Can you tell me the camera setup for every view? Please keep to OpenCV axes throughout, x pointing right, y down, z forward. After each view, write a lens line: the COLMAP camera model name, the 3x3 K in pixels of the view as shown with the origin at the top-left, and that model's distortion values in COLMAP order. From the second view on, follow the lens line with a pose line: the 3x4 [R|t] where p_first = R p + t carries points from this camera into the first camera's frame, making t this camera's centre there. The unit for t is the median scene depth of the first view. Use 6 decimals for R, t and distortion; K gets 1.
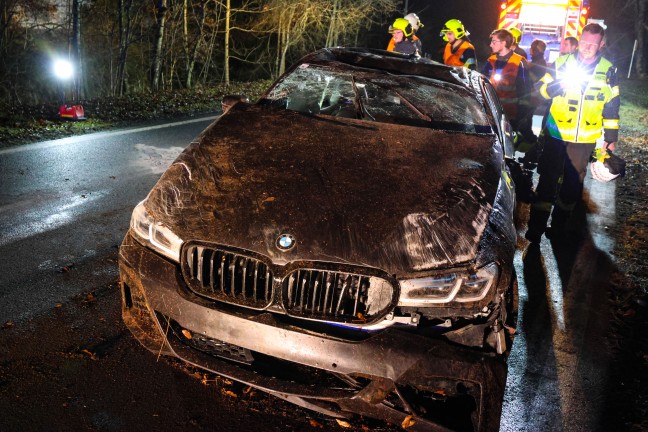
lens RADIAL K [[712.2, 0, 324.0], [0, 712.2, 216.0], [0, 0, 1]] dist [-0.071467, 0.007298]
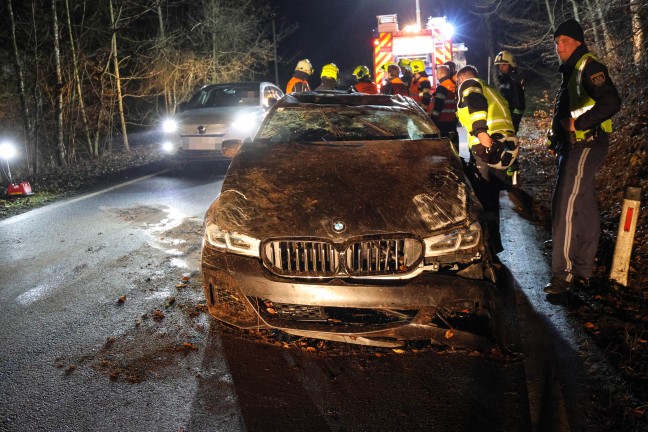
lens RADIAL K [[712.2, 0, 324.0], [0, 712.2, 216.0], [0, 0, 1]] dist [-0.071467, 0.007298]
pose [[0.973731, -0.159351, 0.162652, -0.298010], [0.169706, 0.984132, -0.051800, 0.080826], [-0.151817, 0.078042, 0.985323, -0.363417]]
